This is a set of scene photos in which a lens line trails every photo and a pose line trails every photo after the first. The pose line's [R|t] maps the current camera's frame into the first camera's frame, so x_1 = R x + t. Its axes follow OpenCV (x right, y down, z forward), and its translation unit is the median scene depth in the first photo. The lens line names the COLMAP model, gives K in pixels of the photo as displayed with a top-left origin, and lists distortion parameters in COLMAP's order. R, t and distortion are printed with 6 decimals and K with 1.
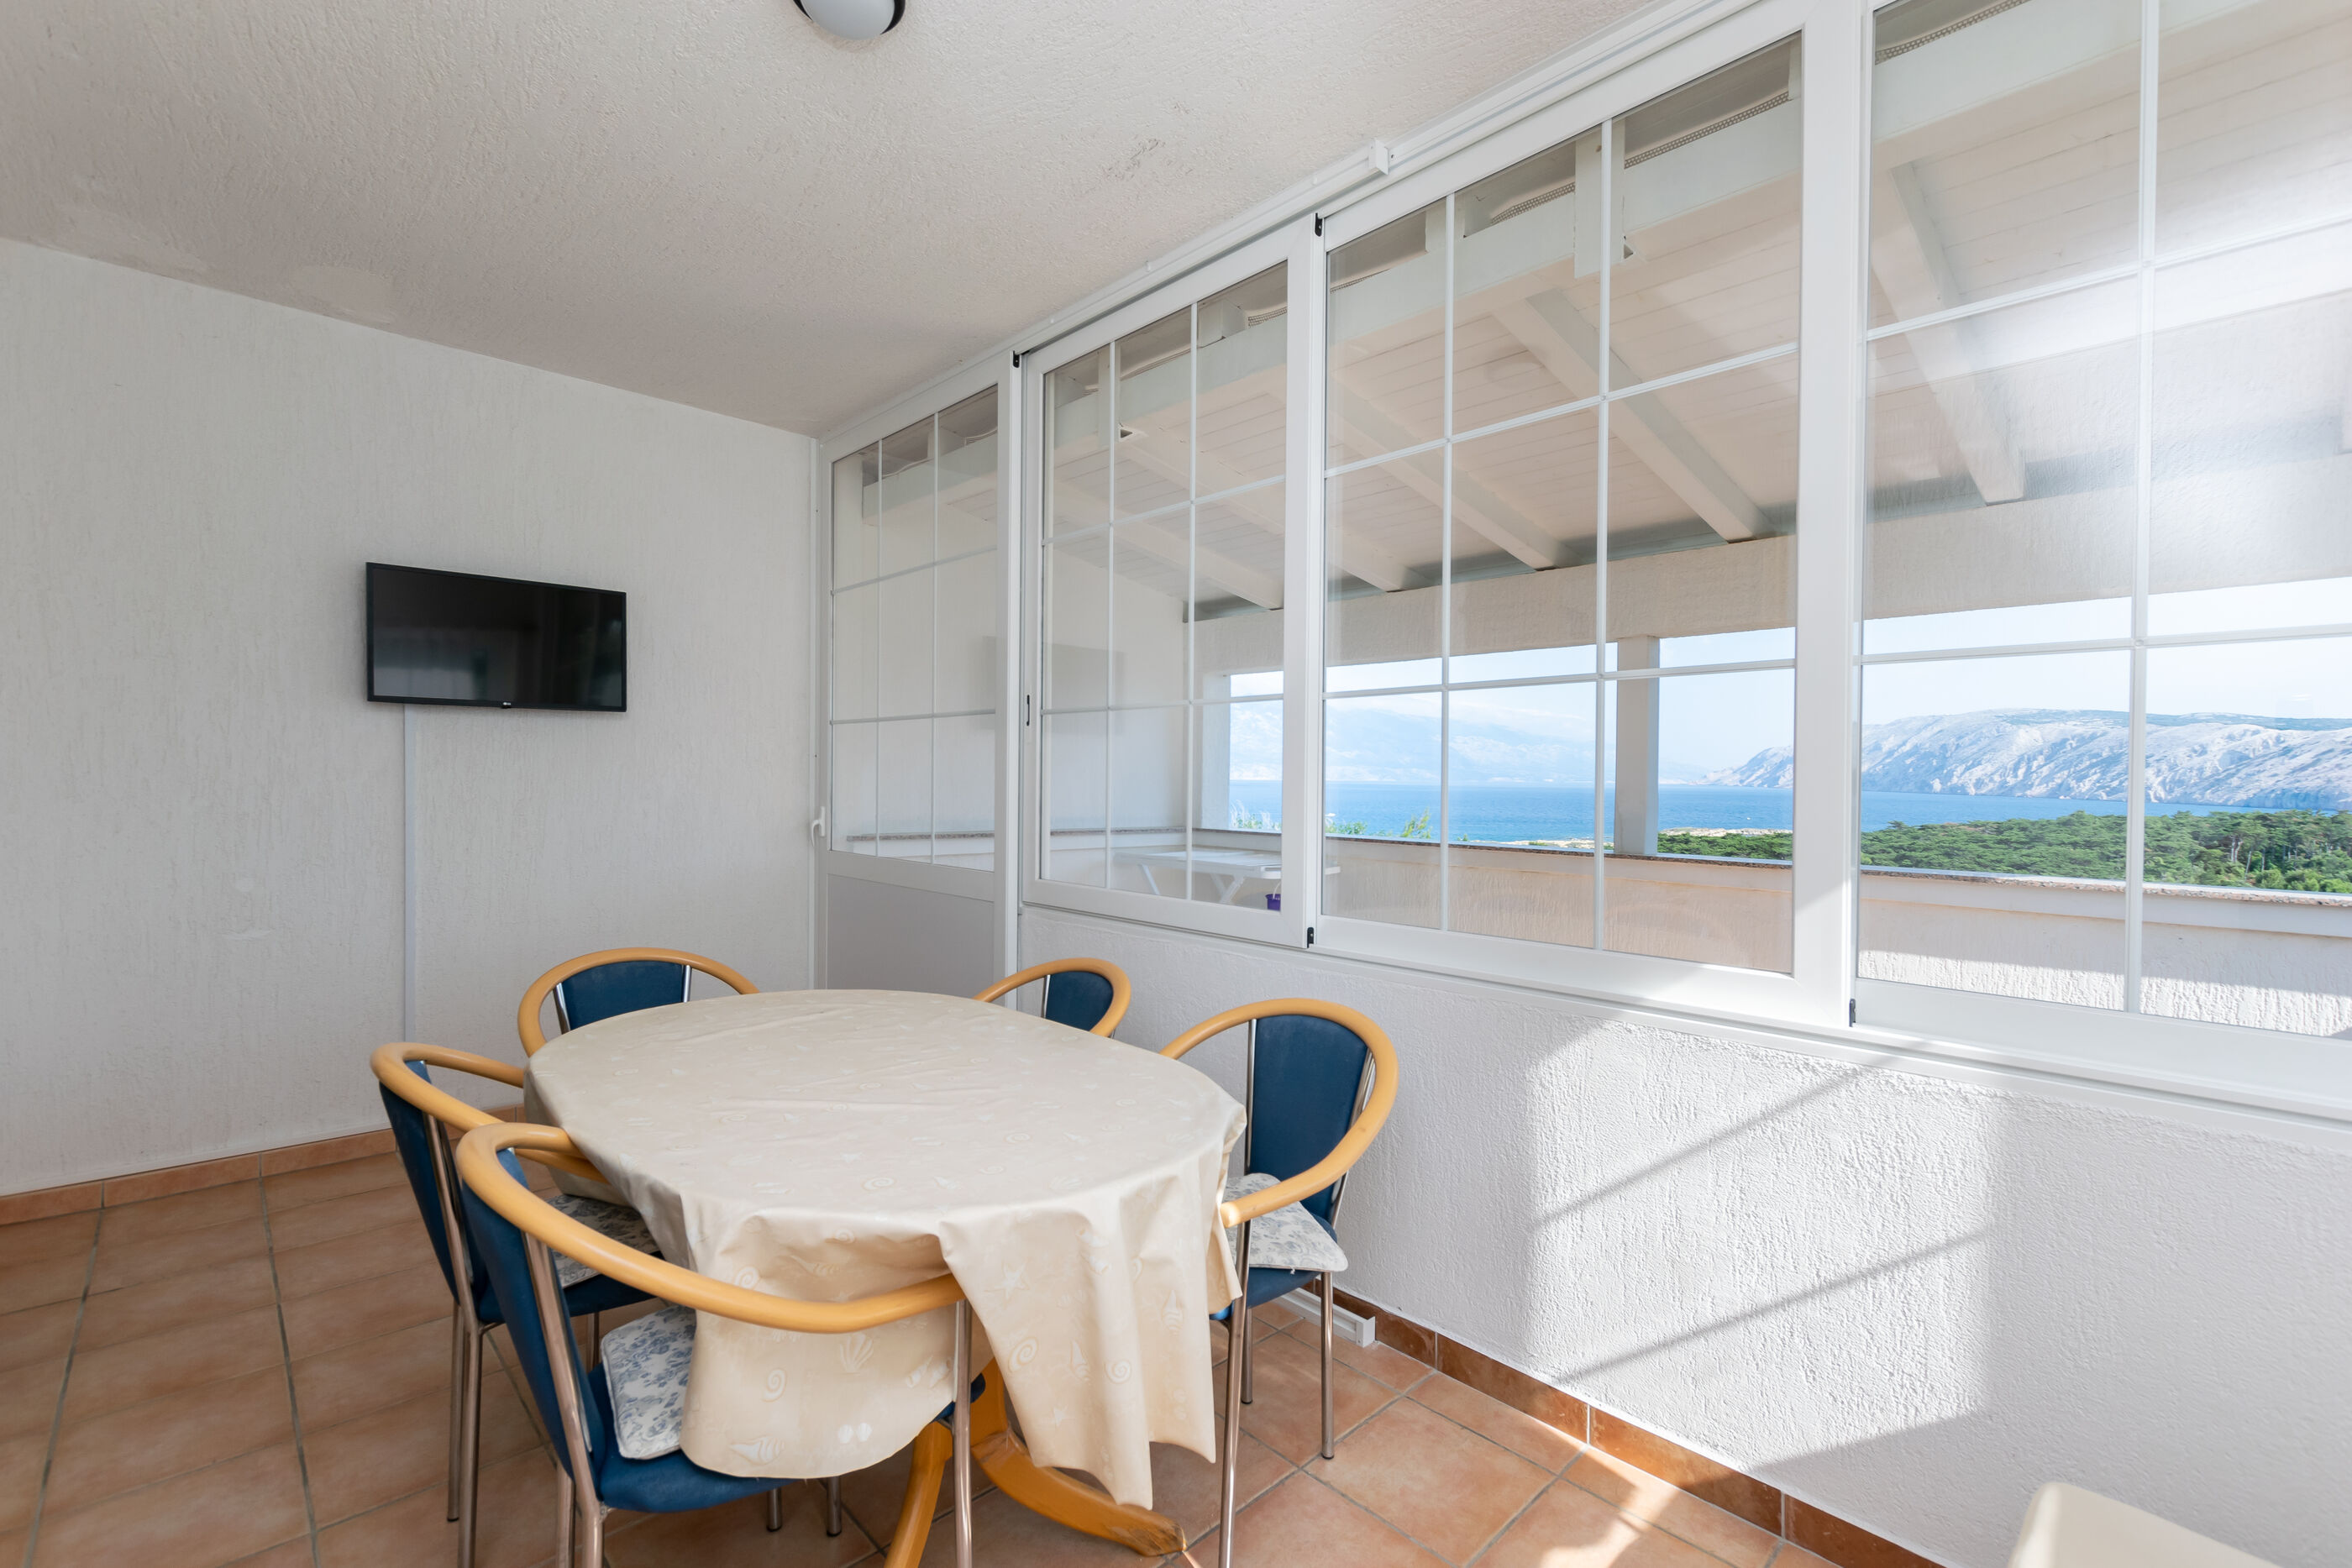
lens RADIAL K [[1051.8, 0, 1180.1], [0, 1051.8, 786.1], [0, 0, 1]] dist [0.006270, -0.002224]
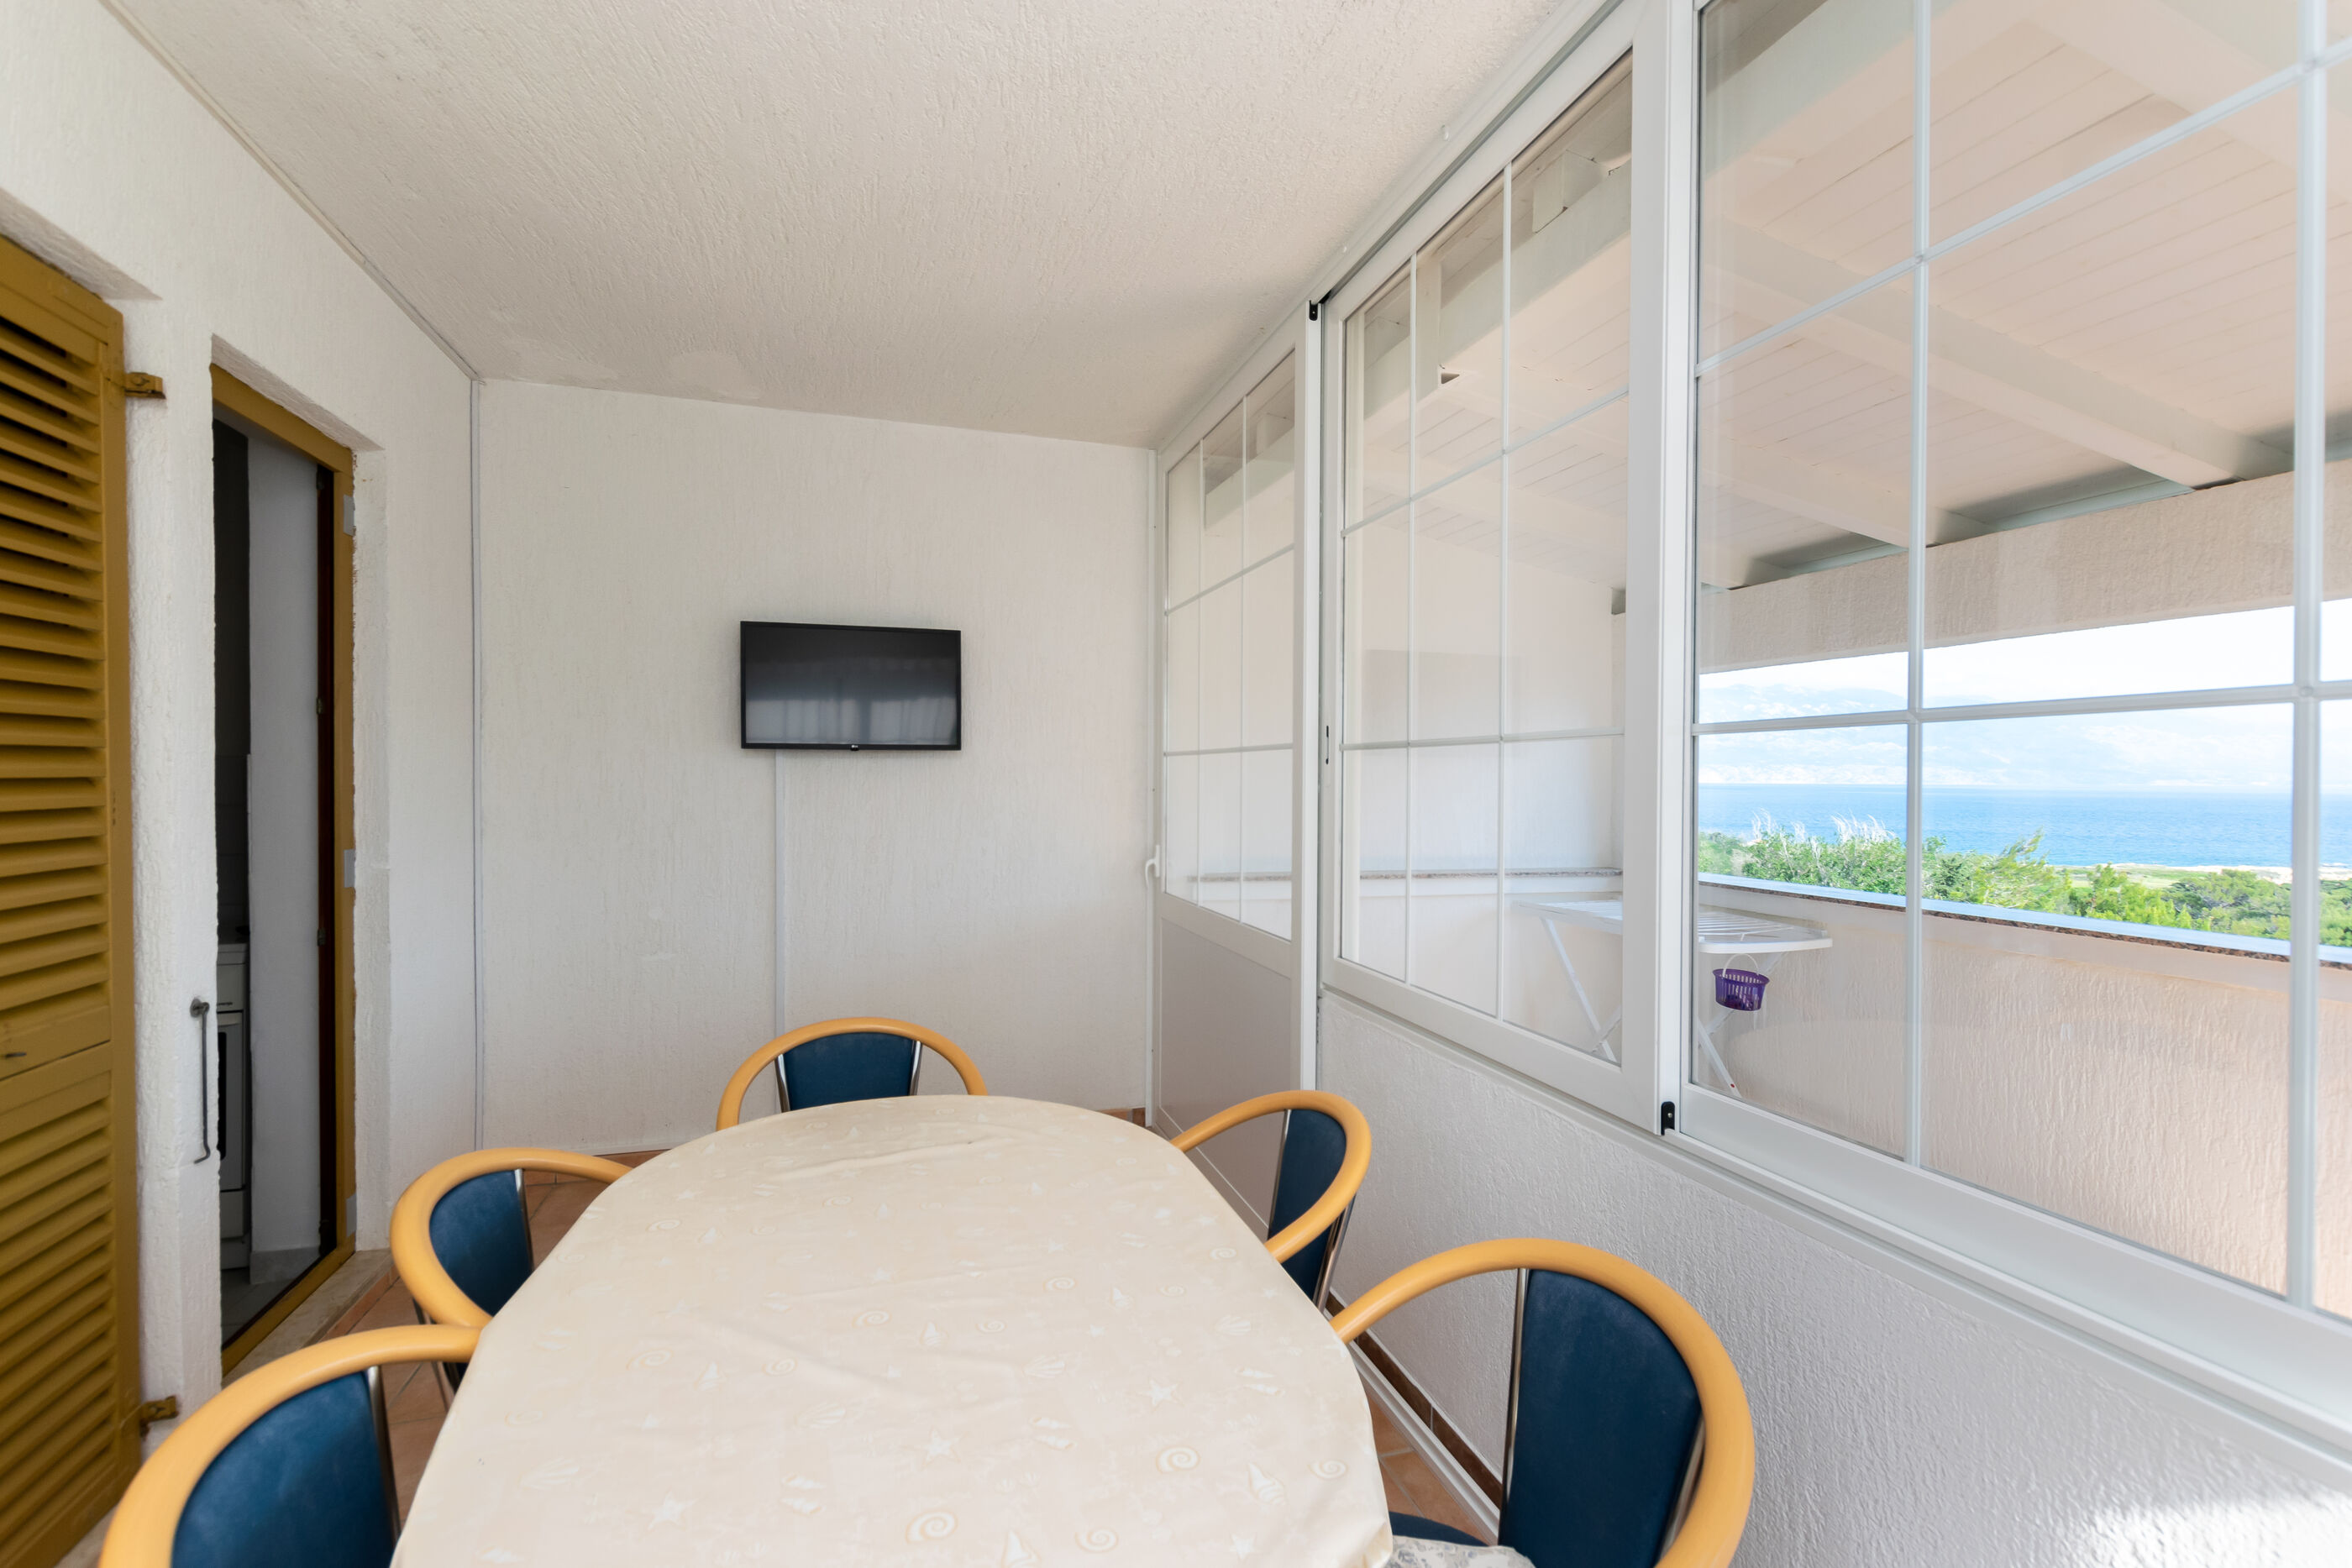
lens RADIAL K [[1051.8, 0, 1144.1], [0, 1051.8, 790.3], [0, 0, 1]] dist [0.006270, -0.002224]
pose [[0.889678, -0.000148, -0.456588, 0.089108], [-0.000603, 0.999999, -0.001499, -0.032901], [0.456588, 0.001609, 0.889677, 0.203835]]
